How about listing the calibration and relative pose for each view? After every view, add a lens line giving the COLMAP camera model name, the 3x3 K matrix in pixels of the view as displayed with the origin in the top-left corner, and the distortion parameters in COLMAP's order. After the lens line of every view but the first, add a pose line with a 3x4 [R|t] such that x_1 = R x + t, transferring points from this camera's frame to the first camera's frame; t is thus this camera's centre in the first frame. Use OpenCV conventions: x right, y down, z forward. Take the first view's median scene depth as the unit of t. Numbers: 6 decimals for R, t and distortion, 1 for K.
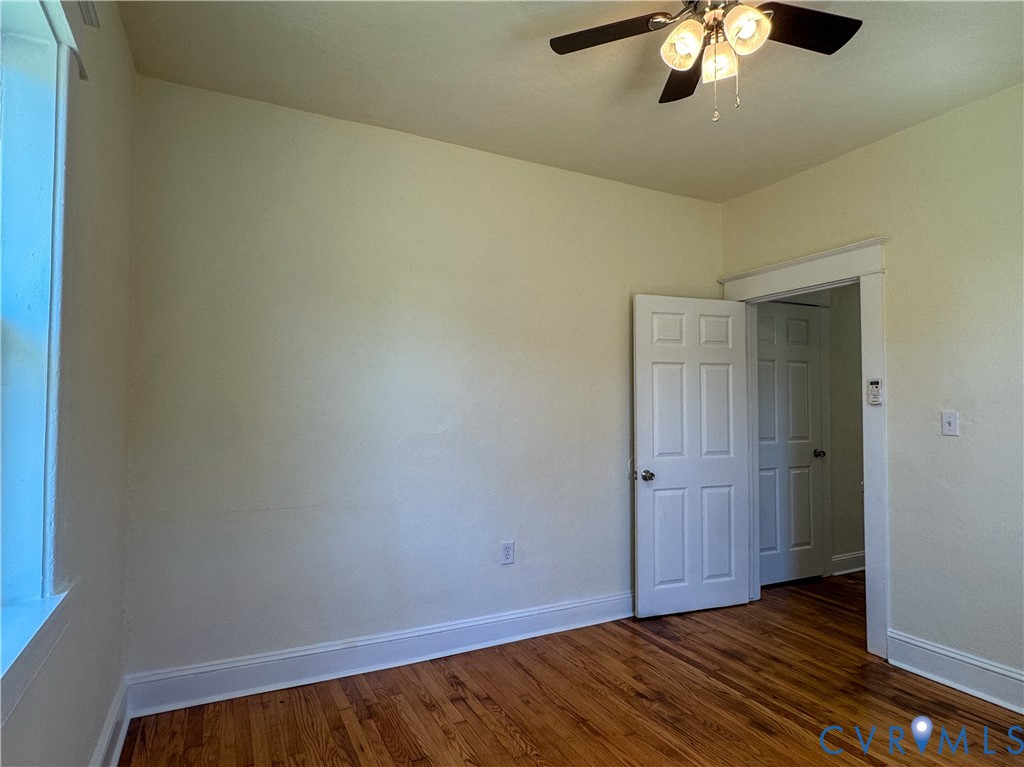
lens RADIAL K [[598.9, 0, 509.7], [0, 598.9, 384.0], [0, 0, 1]] dist [-0.001877, 0.003643]
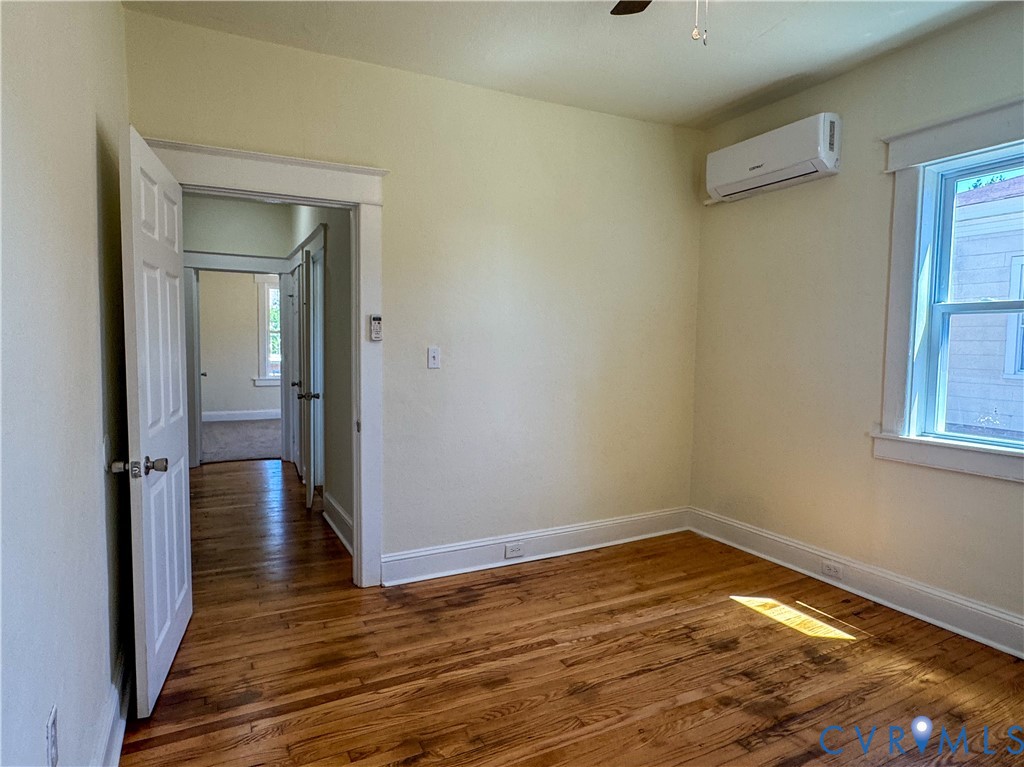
lens RADIAL K [[598.9, 0, 515.2], [0, 598.9, 382.8], [0, 0, 1]] dist [-0.001877, 0.003643]
pose [[-0.017686, -0.068158, 0.997518, -0.410442], [-0.047953, 0.996584, 0.067244, 0.027922], [-0.998693, -0.046644, -0.020894, 0.840313]]
